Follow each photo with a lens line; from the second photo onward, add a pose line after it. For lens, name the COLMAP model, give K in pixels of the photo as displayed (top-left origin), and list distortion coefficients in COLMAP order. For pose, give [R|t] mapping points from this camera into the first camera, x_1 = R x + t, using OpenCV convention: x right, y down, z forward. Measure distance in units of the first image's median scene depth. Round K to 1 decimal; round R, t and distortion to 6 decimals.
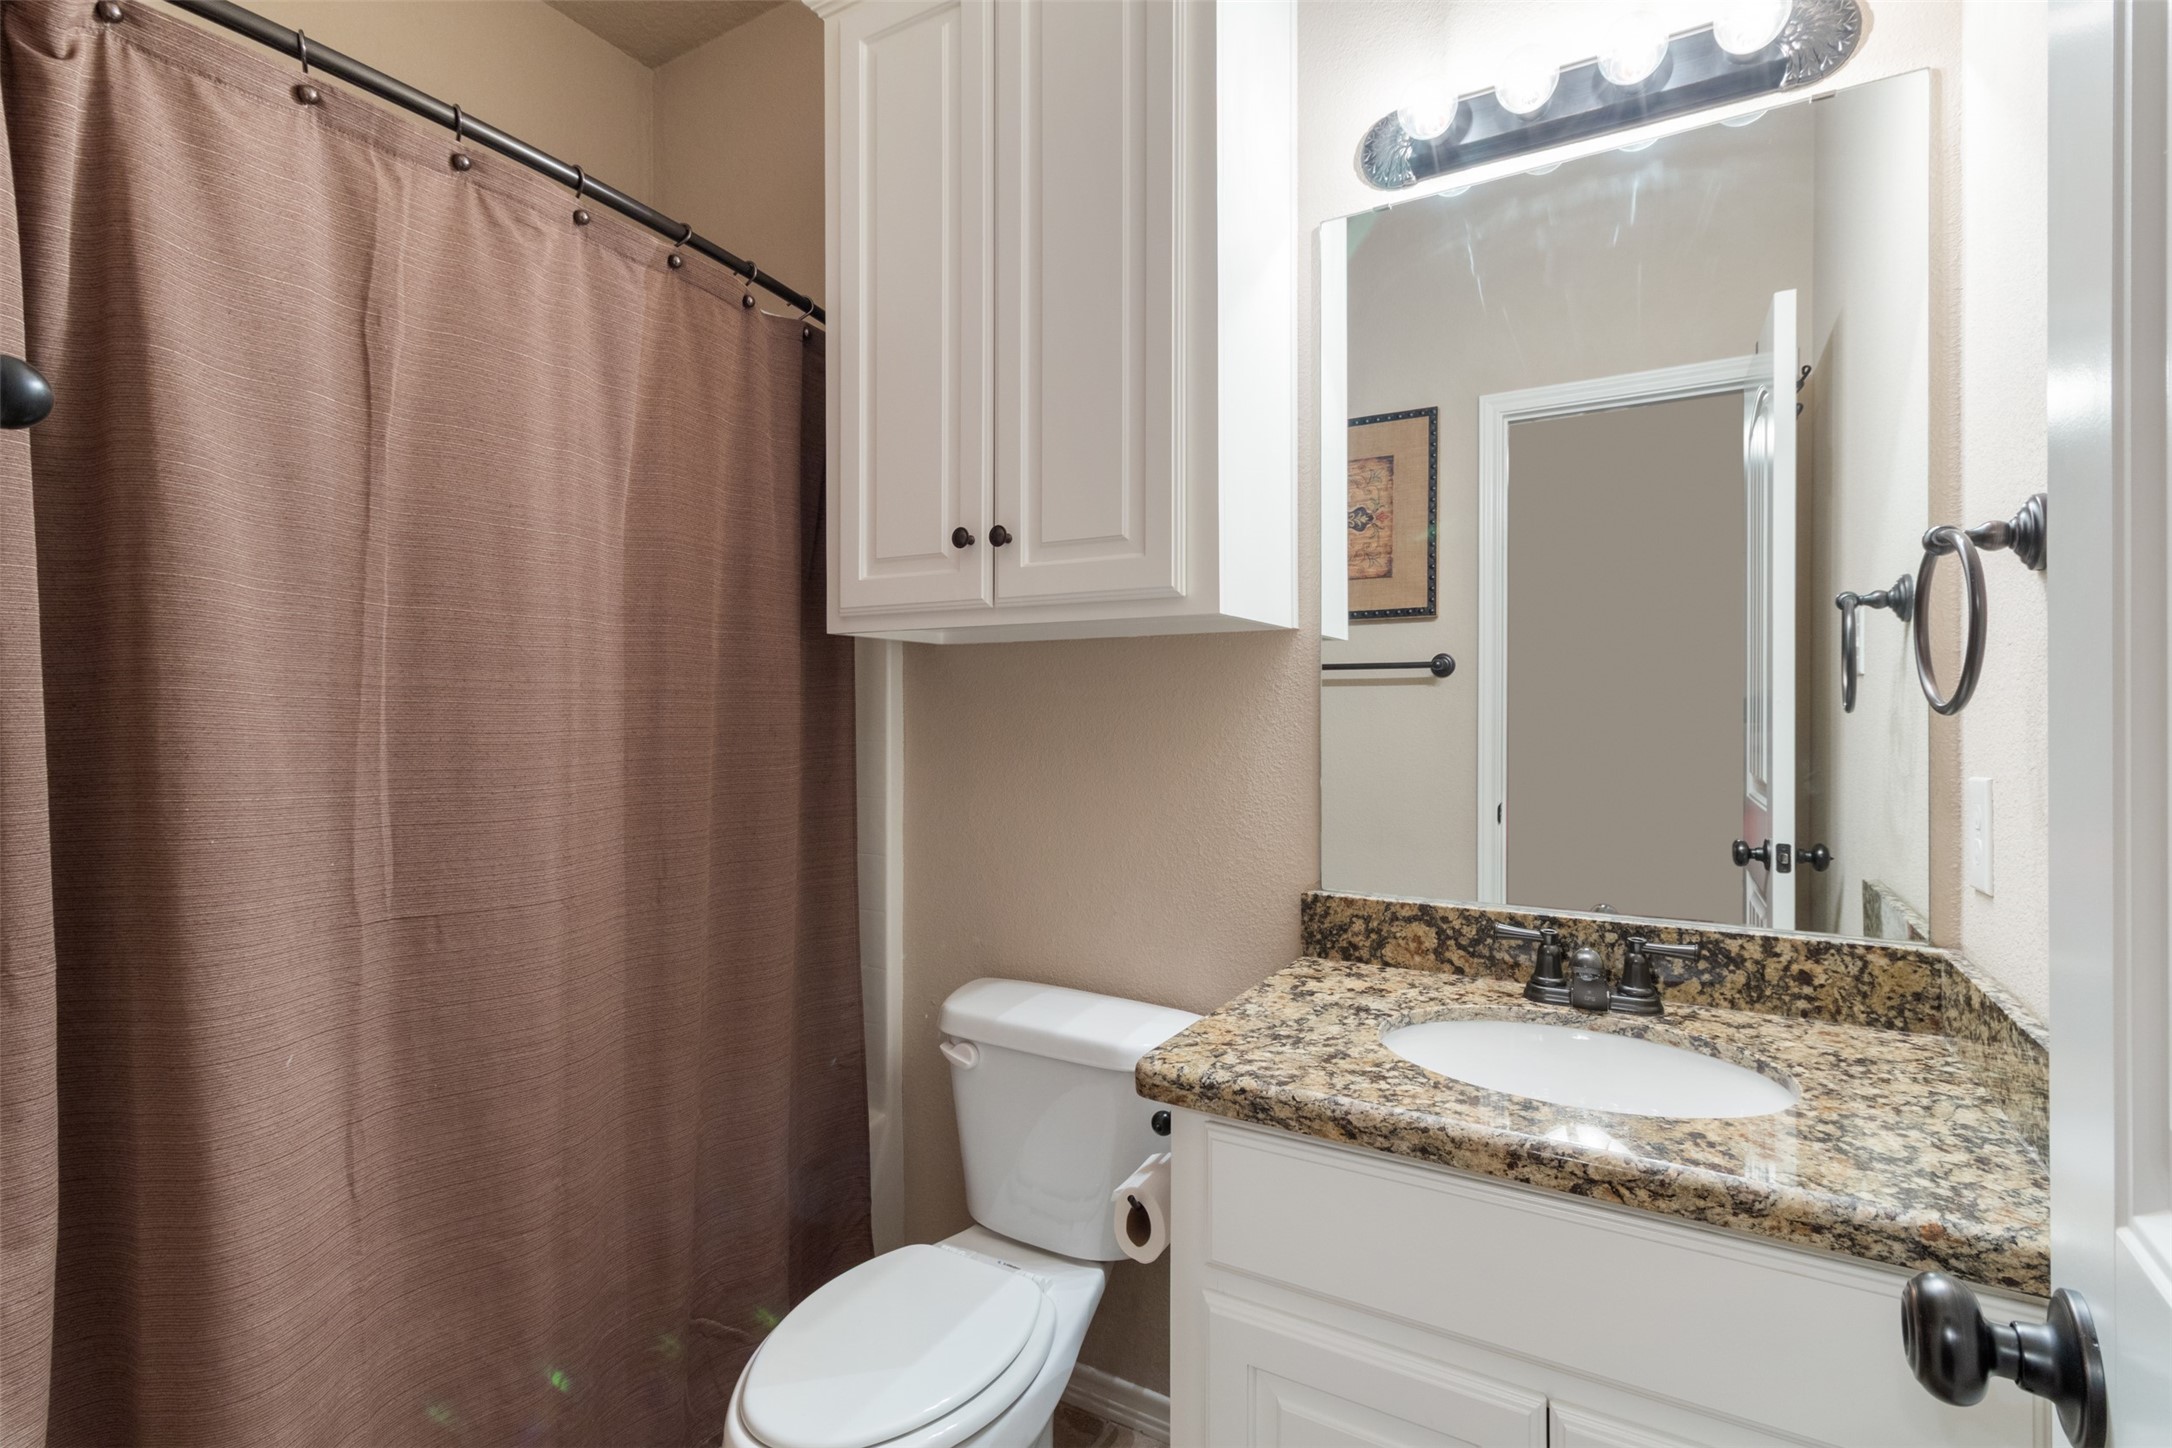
lens RADIAL K [[1007.6, 0, 1089.7], [0, 1007.6, 713.2], [0, 0, 1]] dist [0.002737, 0.000383]
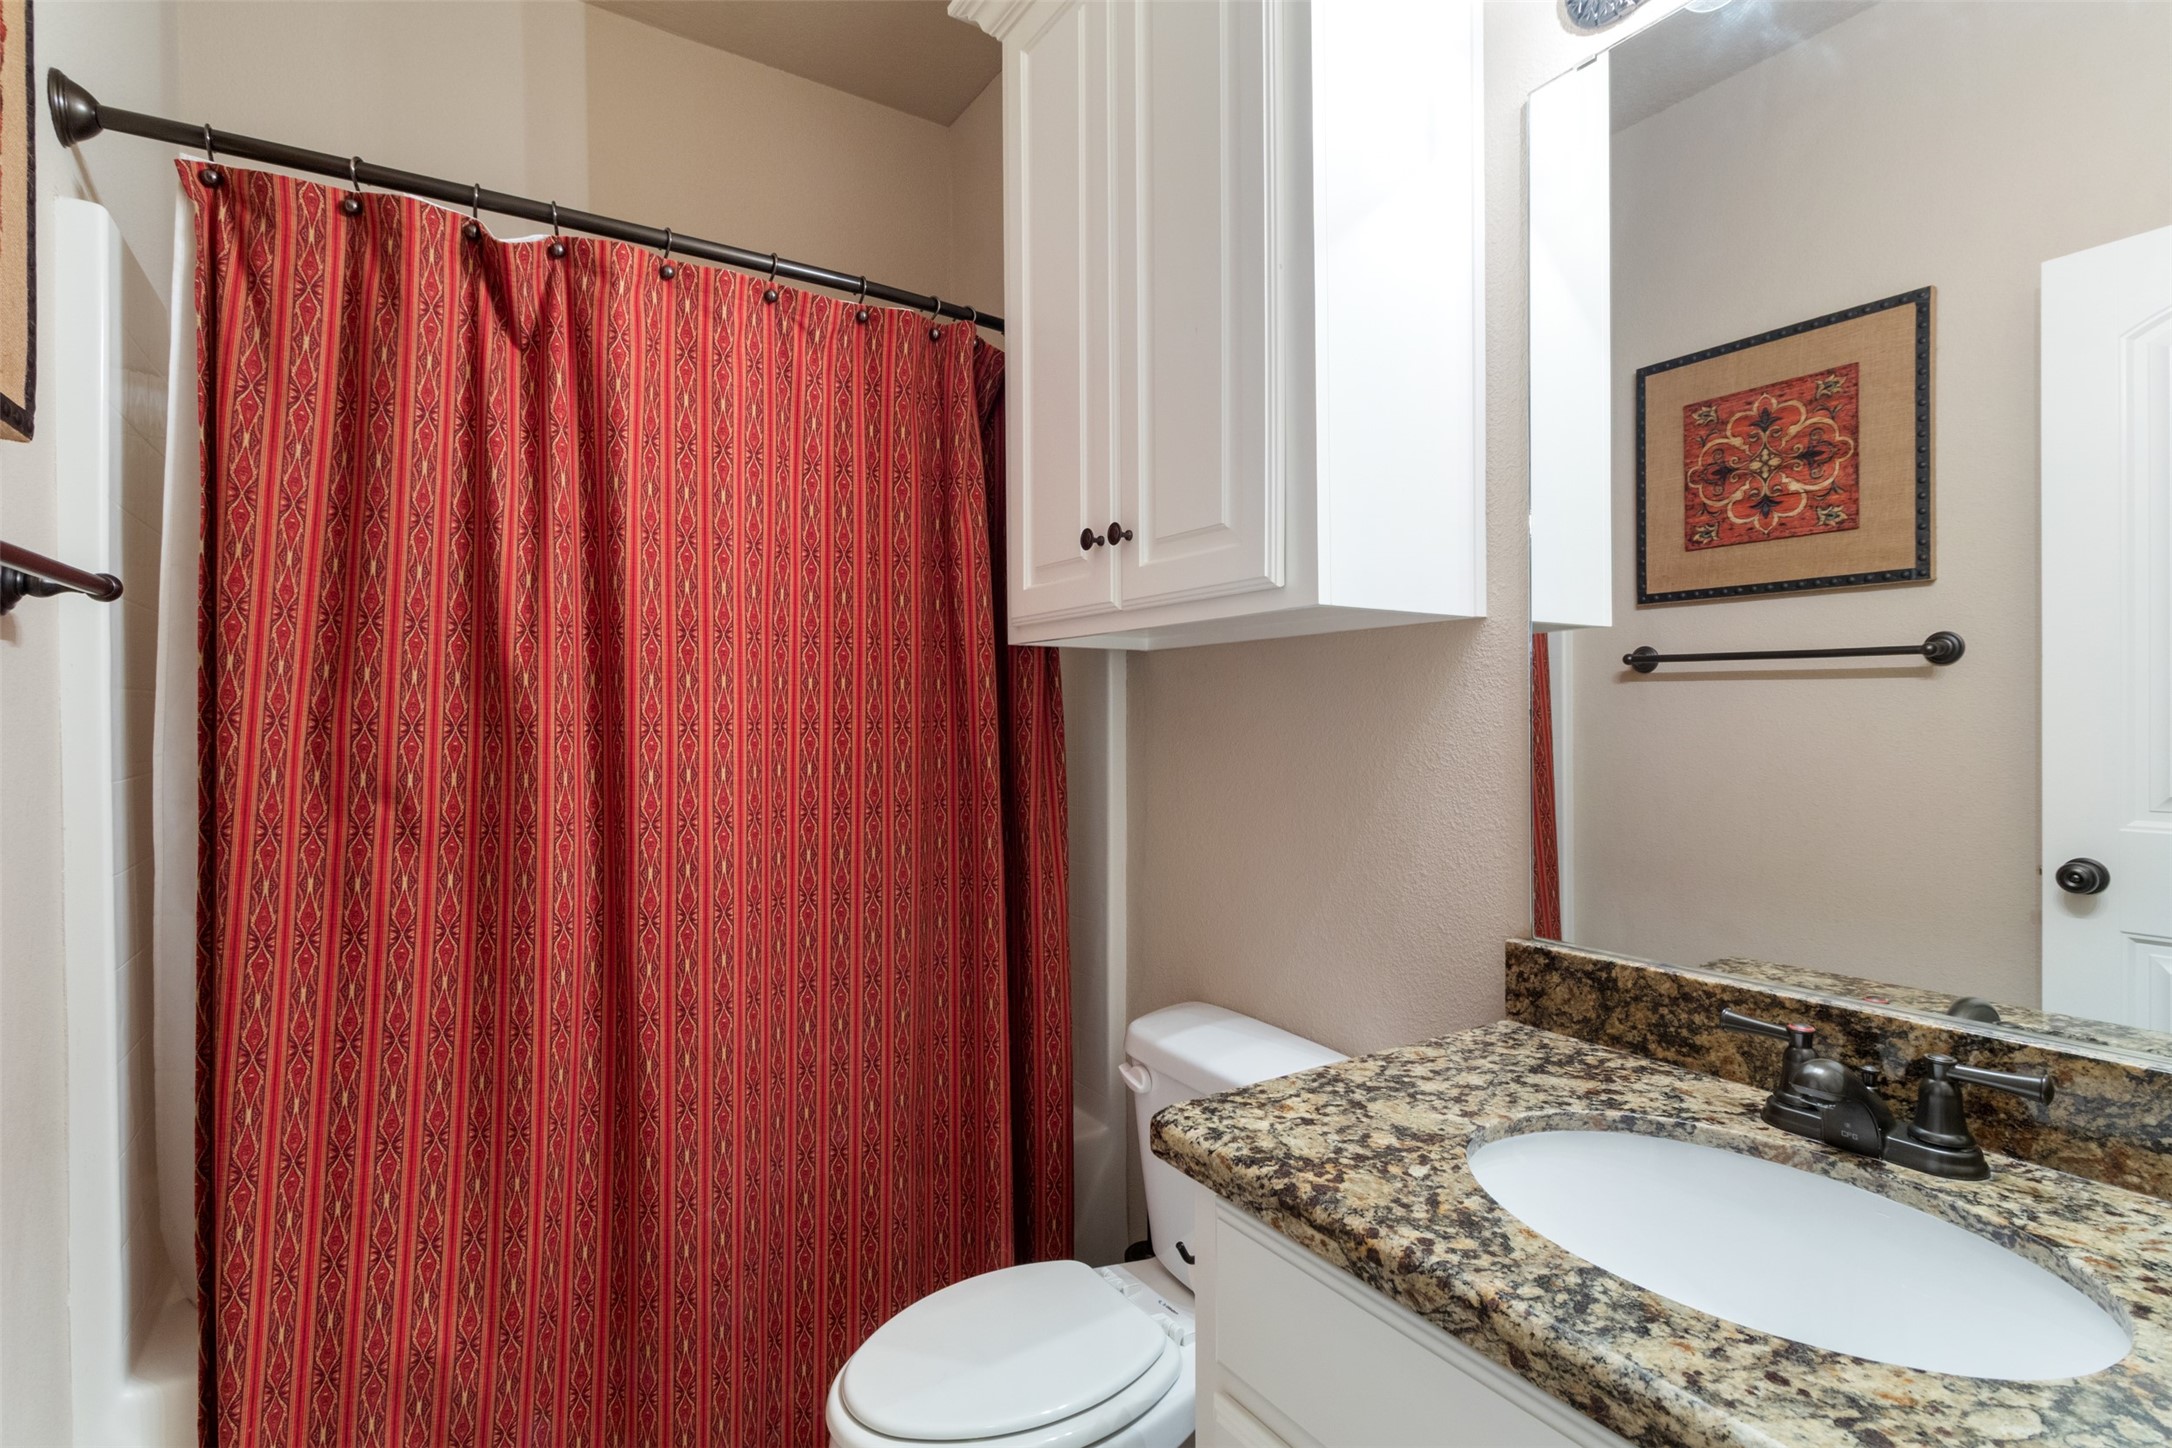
lens RADIAL K [[1036.7, 0, 1086.0], [0, 1036.7, 724.0], [0, 0, 1]] dist [0.023231, -0.000127]
pose [[0.882023, -0.008958, -0.471121, 0.304601], [0.009294, 0.999956, -0.001614, 0.002318], [0.471115, -0.002955, 0.882067, 0.109602]]
